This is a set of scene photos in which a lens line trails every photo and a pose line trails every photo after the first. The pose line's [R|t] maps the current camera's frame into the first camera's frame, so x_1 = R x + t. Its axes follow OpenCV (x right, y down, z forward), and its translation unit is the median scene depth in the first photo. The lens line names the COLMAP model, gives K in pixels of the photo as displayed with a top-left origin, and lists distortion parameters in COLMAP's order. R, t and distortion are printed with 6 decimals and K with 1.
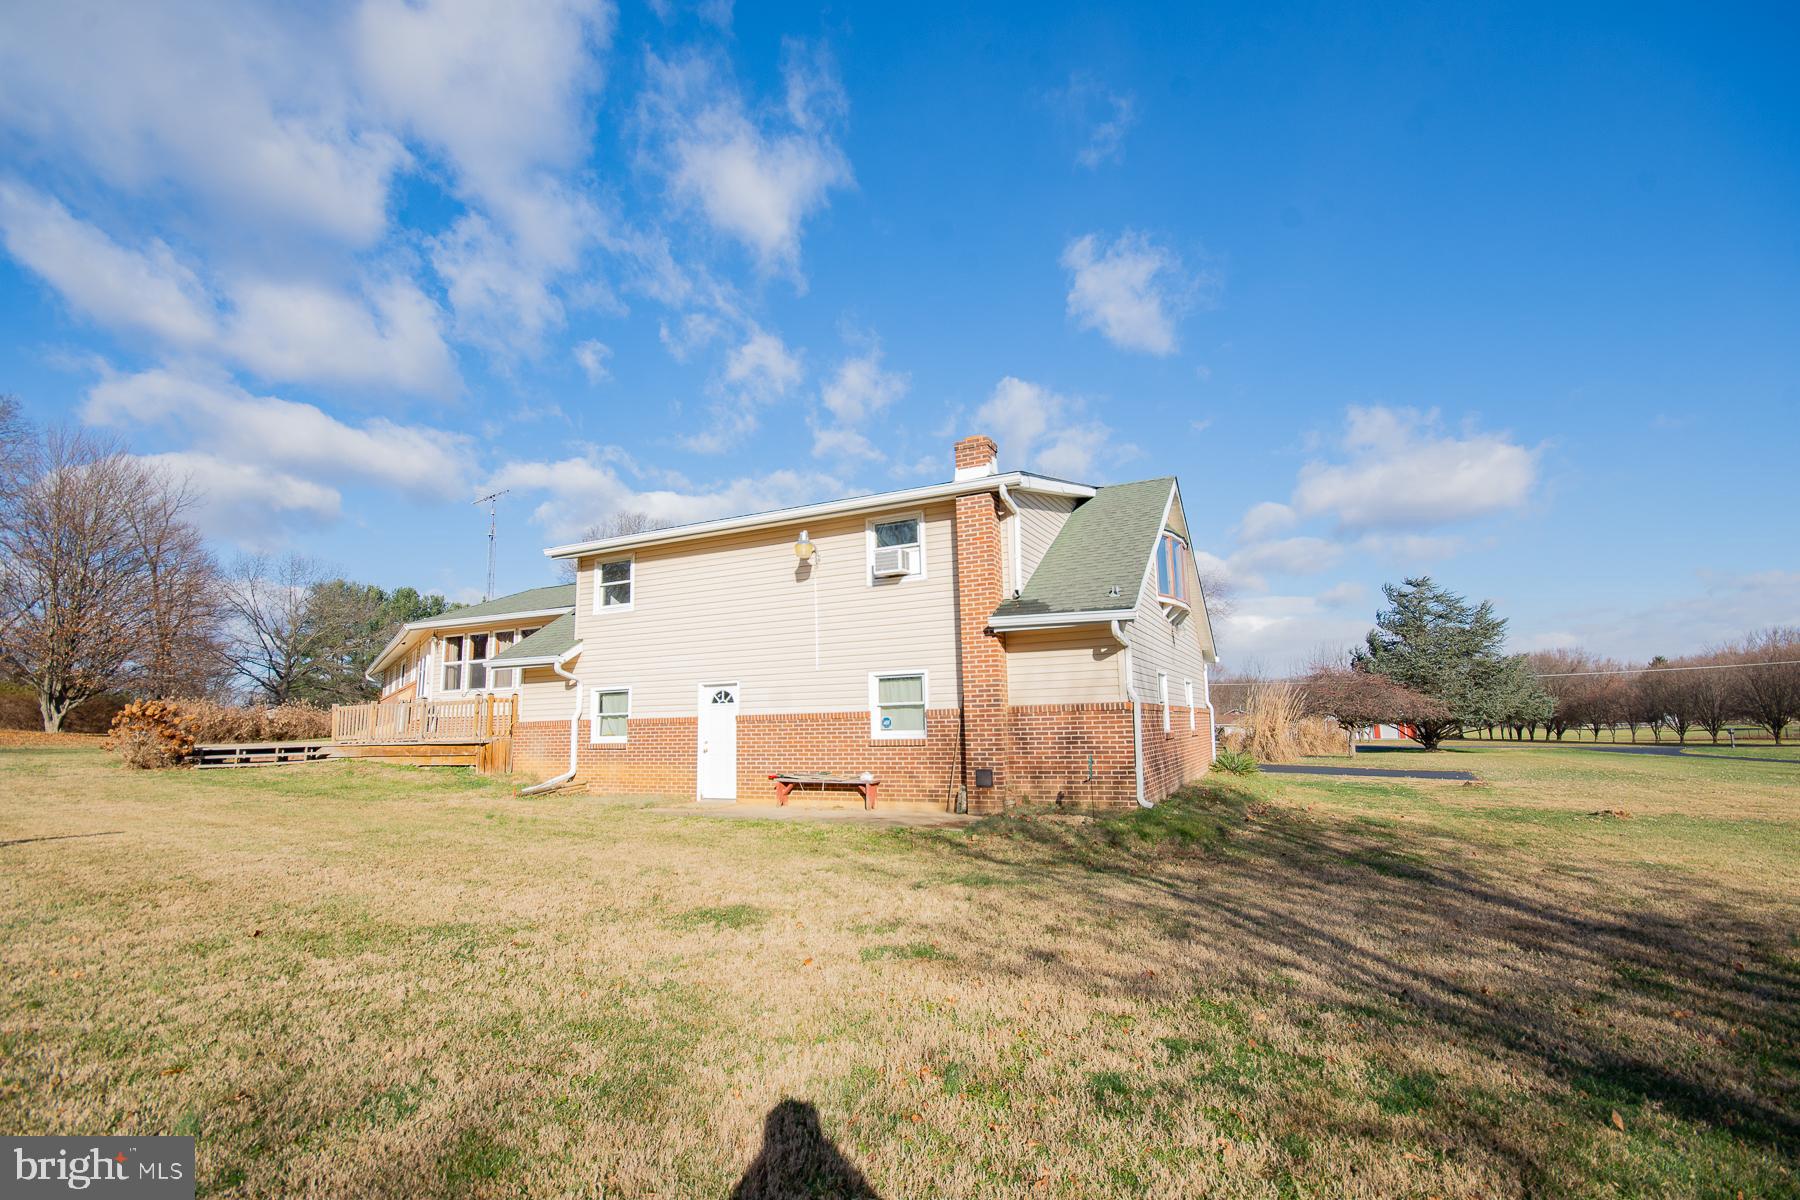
lens RADIAL K [[789.0, 0, 895.3], [0, 789.0, 608.6], [0, 0, 1]] dist [0.001643, 0.000202]
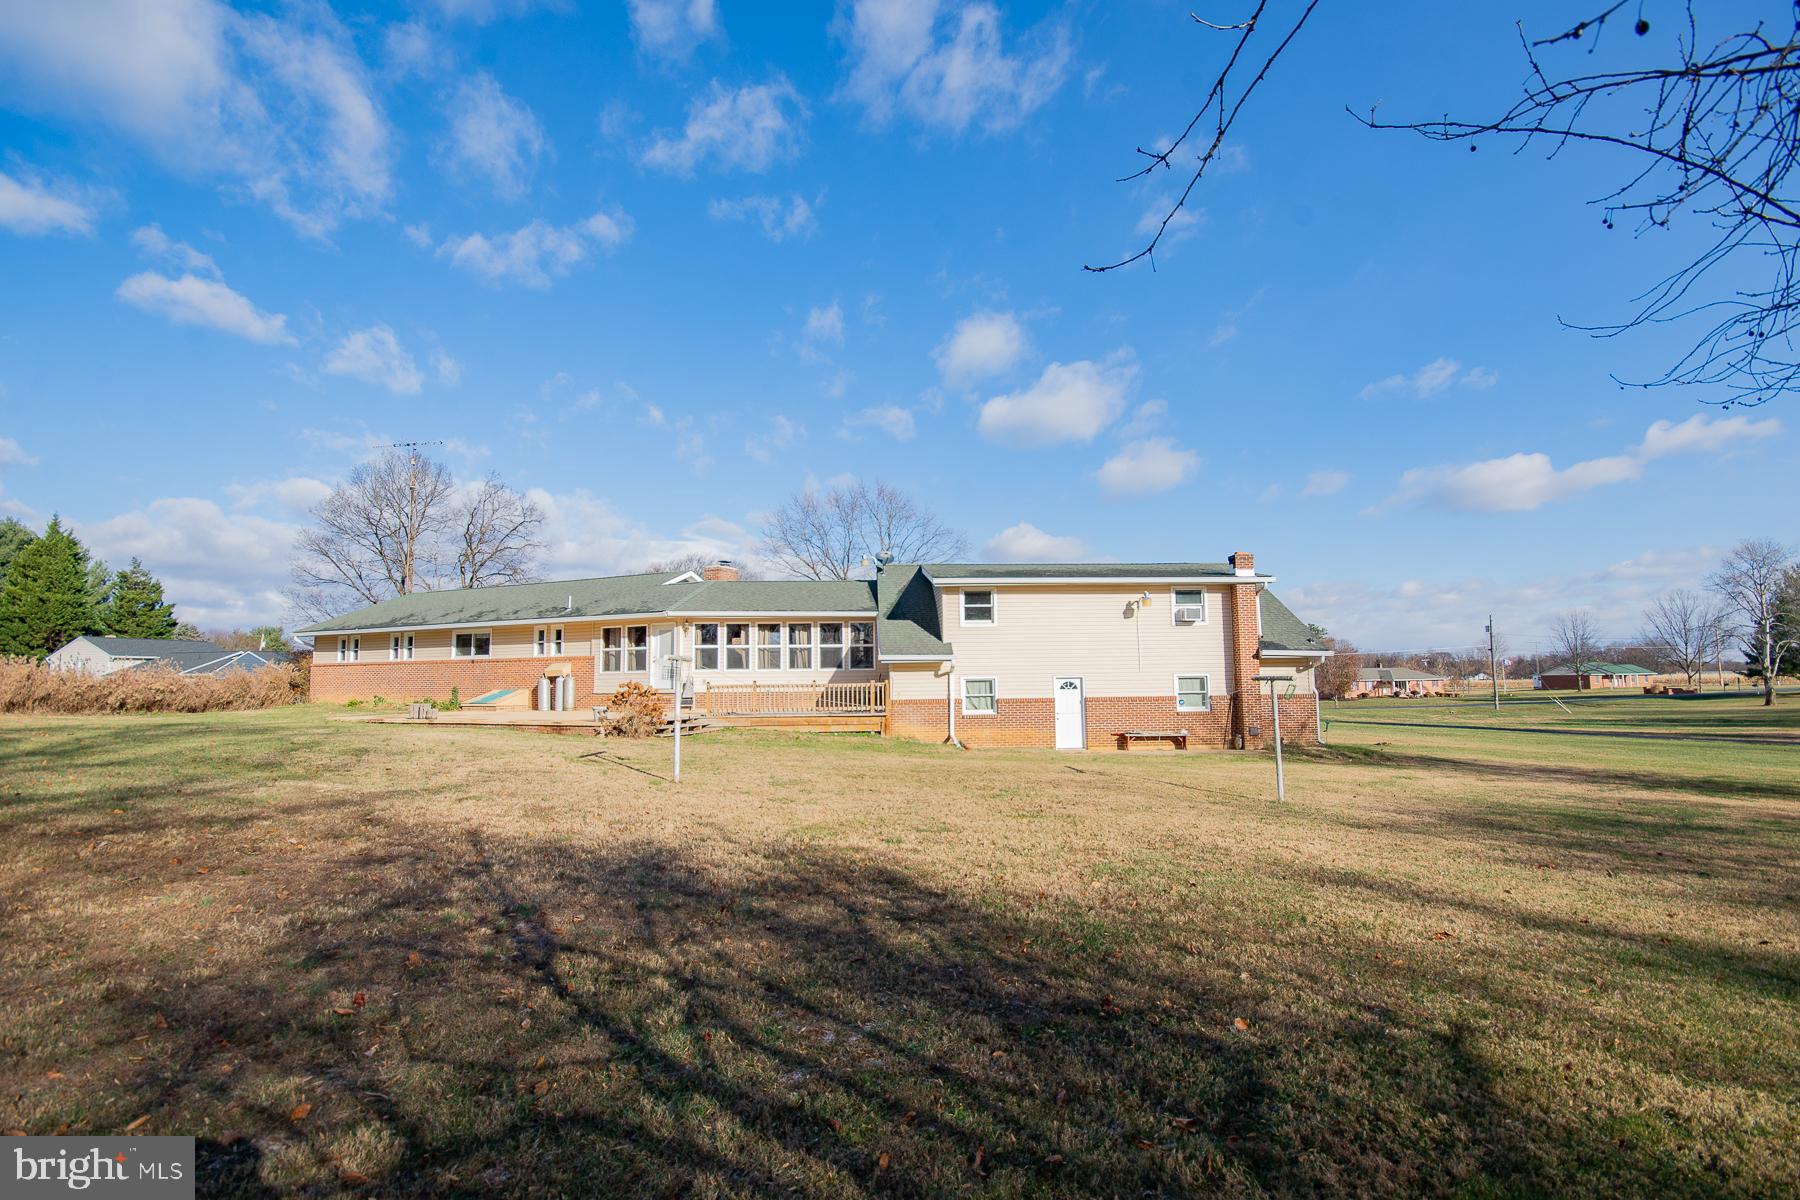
lens RADIAL K [[811.4, 0, 898.0], [0, 811.4, 606.0], [0, 0, 1]] dist [-0.002345, 0.000301]
pose [[0.876565, 0.056834, 0.477915, -1.319209], [-0.077238, 0.996744, 0.023131, -0.059799], [-0.475045, -0.057189, 0.878101, -0.271588]]
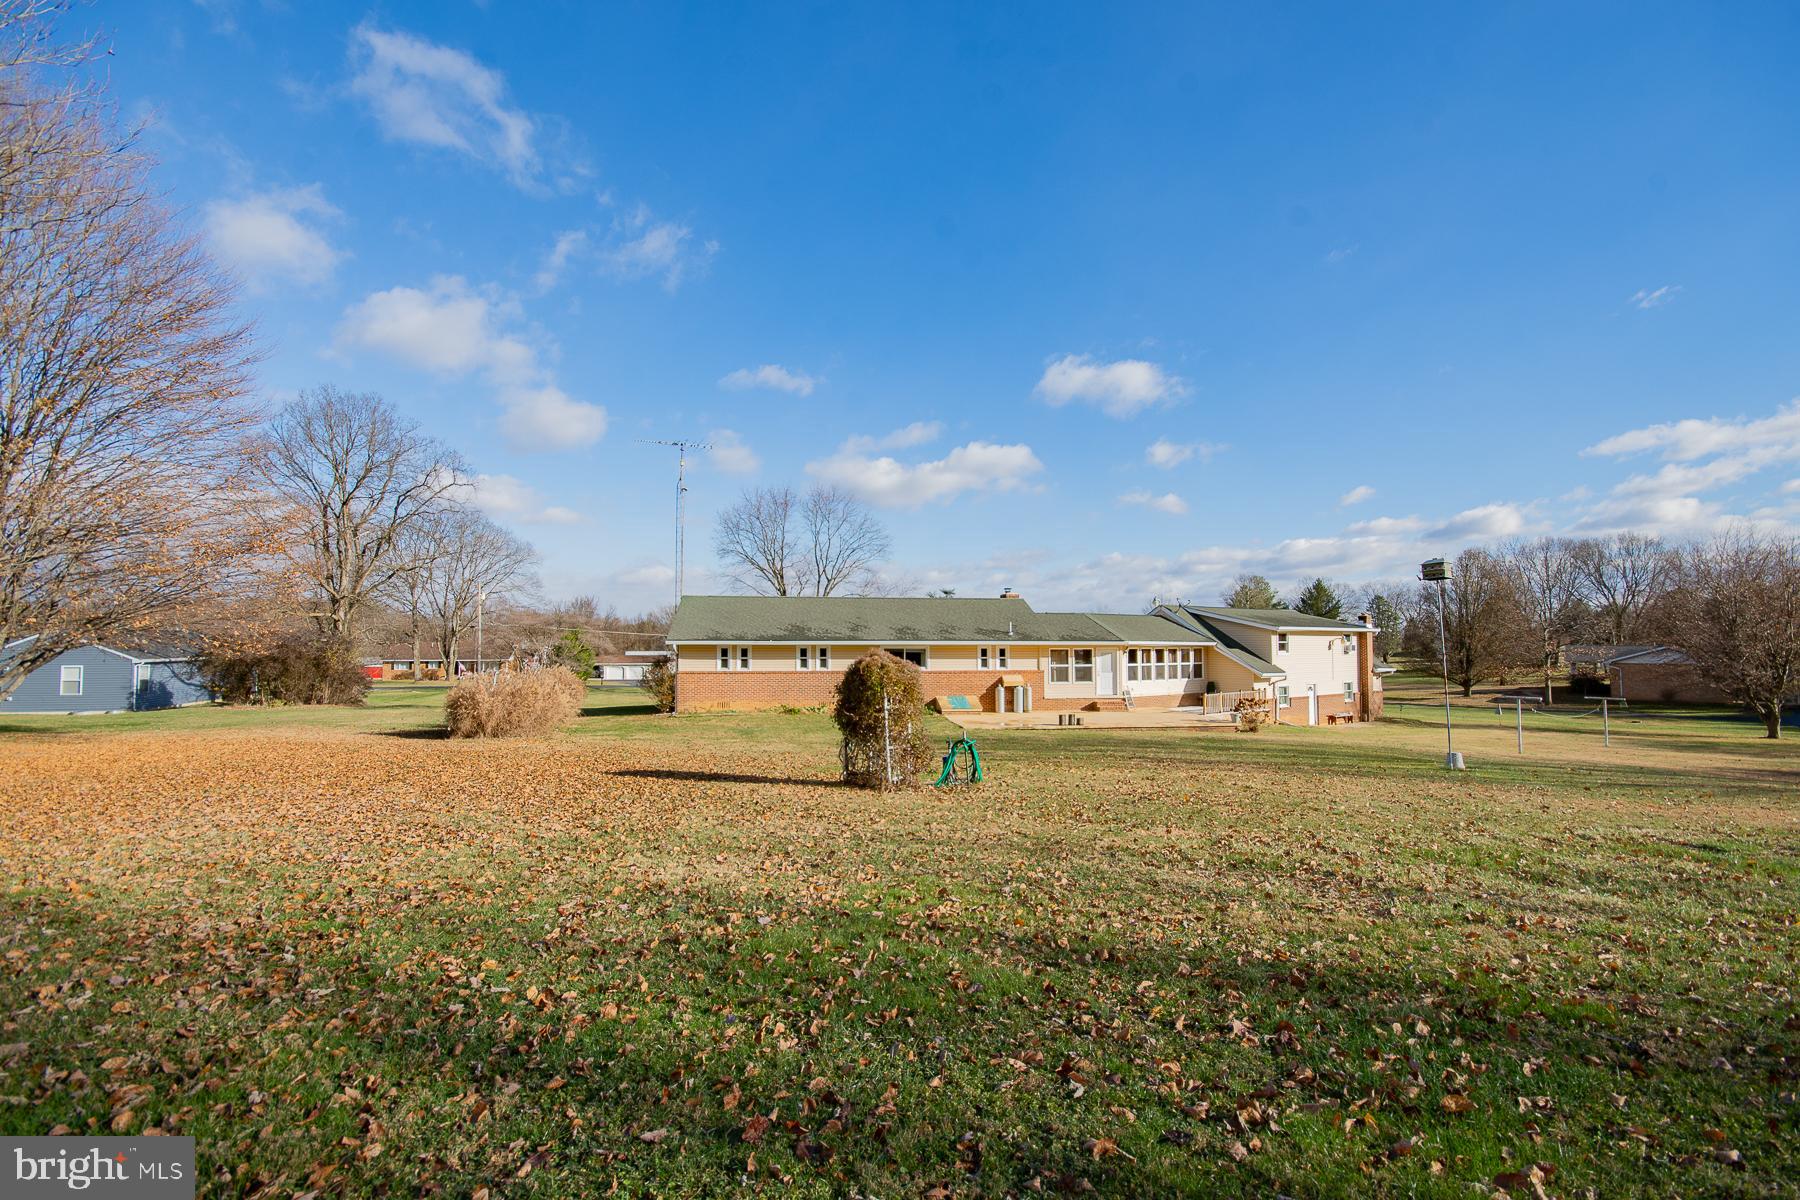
lens RADIAL K [[811.4, 0, 898.0], [0, 811.4, 606.0], [0, 0, 1]] dist [-0.002345, 0.000301]
pose [[0.479829, 0.060455, 0.875277, -3.444282], [-0.135623, 0.990743, 0.005919, 0.003846], [-0.866816, -0.121548, 0.483586, 0.913674]]
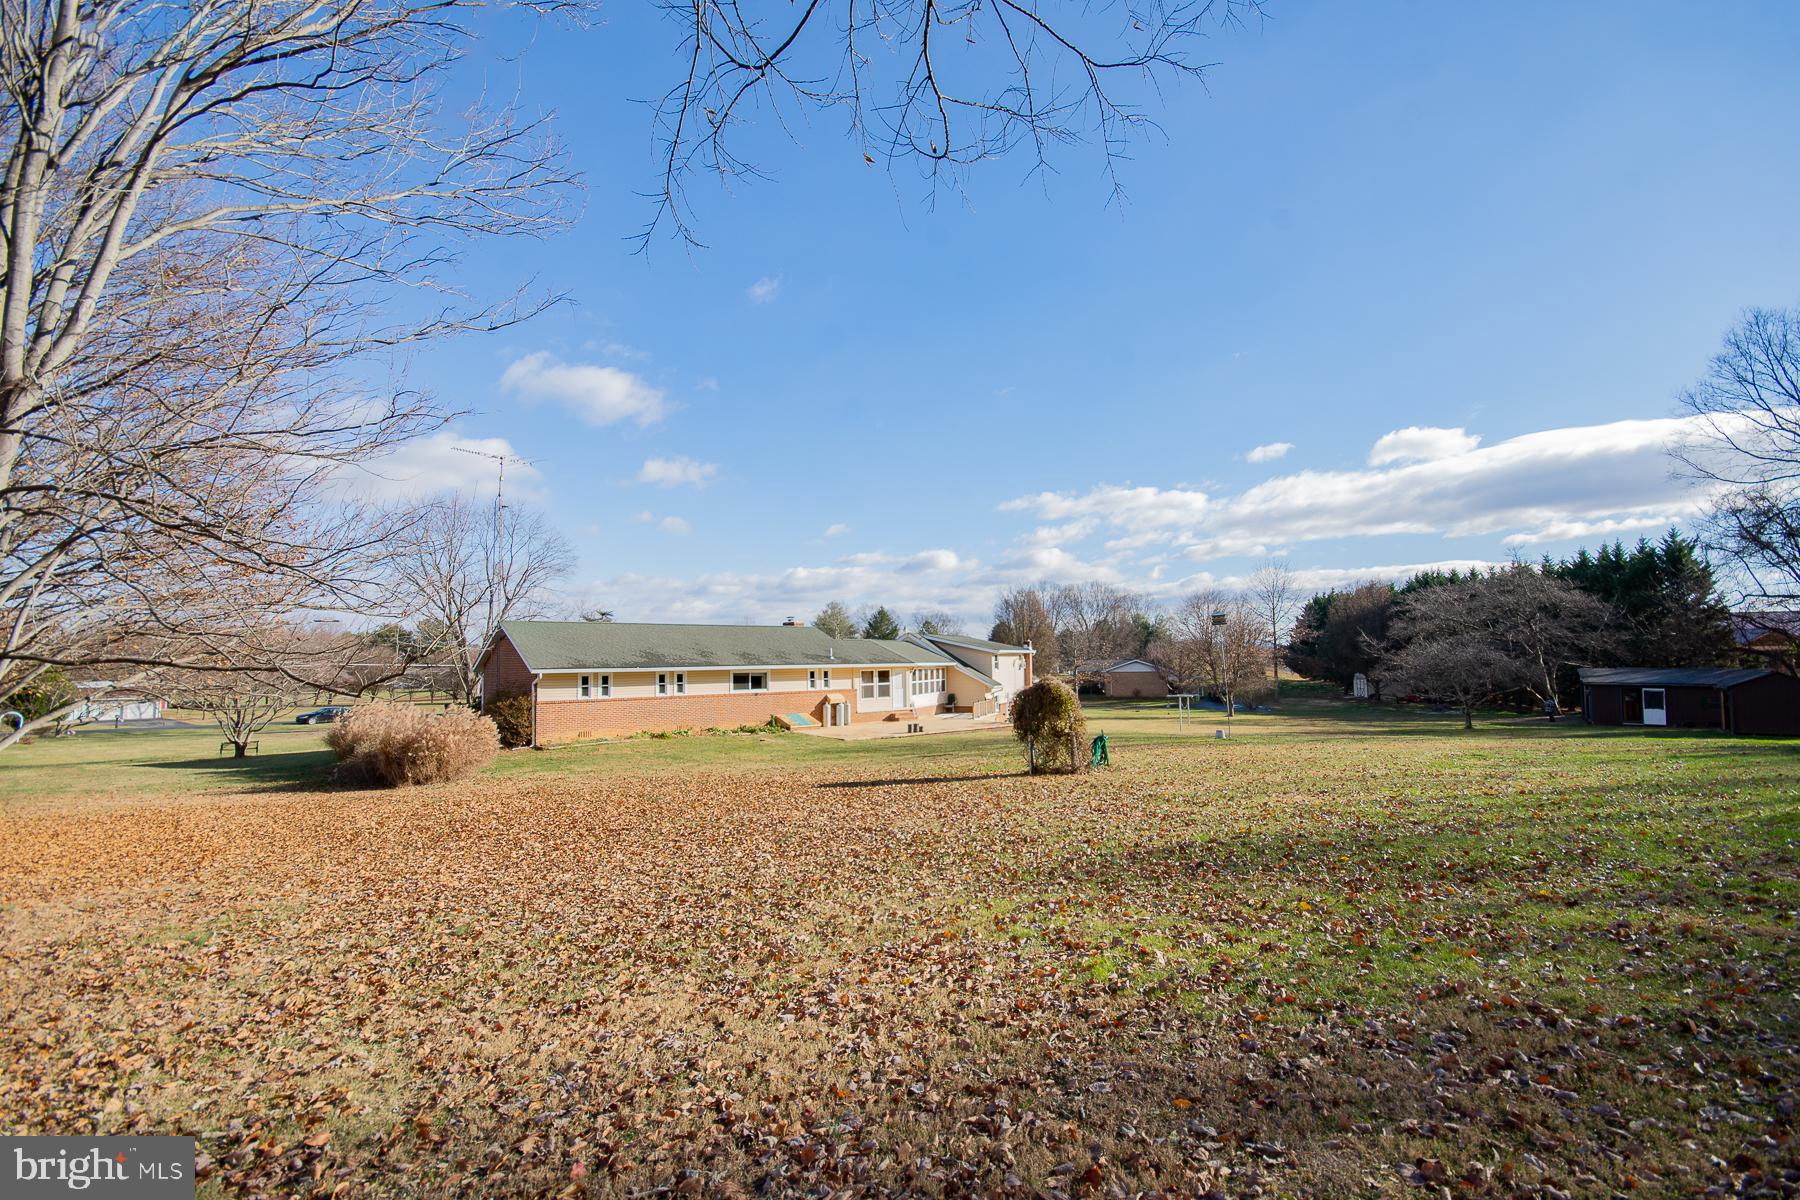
lens RADIAL K [[800.6, 0, 894.6], [0, 800.6, 606.2], [0, 0, 1]] dist [-0.002837, -0.000051]
pose [[-0.057485, 0.084900, 0.994730, -3.953761], [-0.130259, 0.987222, -0.091787, 0.107105], [-0.989812, -0.134849, -0.045692, 1.745902]]
